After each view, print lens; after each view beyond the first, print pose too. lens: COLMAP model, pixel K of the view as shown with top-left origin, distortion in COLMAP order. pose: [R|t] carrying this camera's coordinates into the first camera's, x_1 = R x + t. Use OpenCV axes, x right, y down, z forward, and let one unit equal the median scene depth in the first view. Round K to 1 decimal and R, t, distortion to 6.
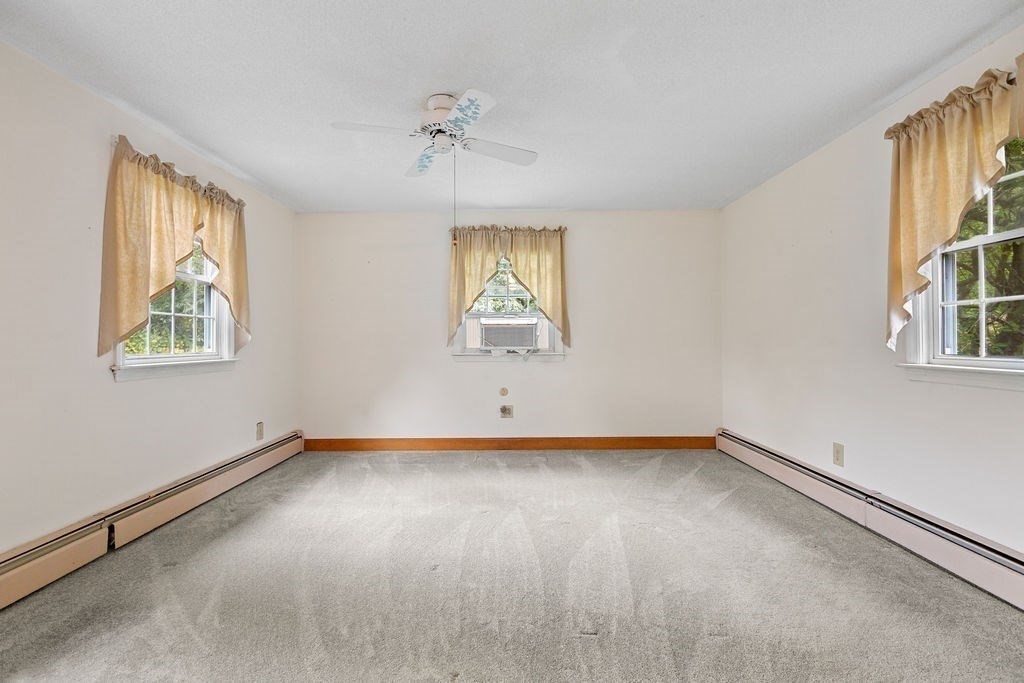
lens RADIAL K [[485.1, 0, 512.7], [0, 485.1, 338.2], [0, 0, 1]] dist [-0.000381, 0.000005]
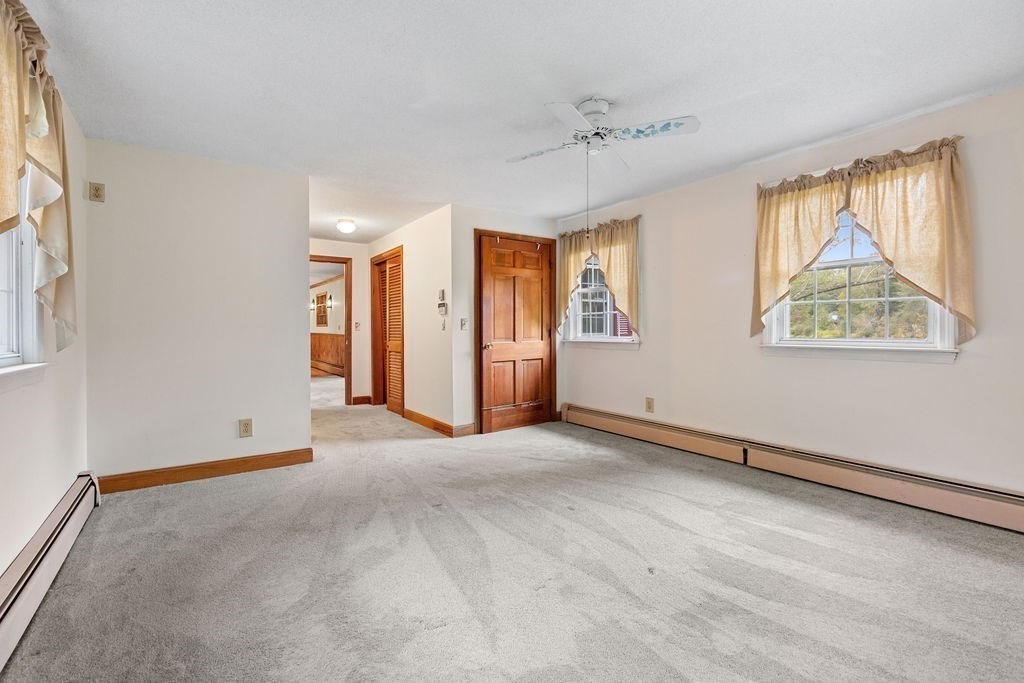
lens RADIAL K [[465.2, 0, 513.0], [0, 465.2, 336.3], [0, 0, 1]] dist [-0.002894, -0.000473]
pose [[-0.824591, -0.008316, -0.565669, 0.463282], [-0.010175, 0.999948, 0.000133, 0.035608], [0.565638, 0.005866, -0.824633, 1.405319]]
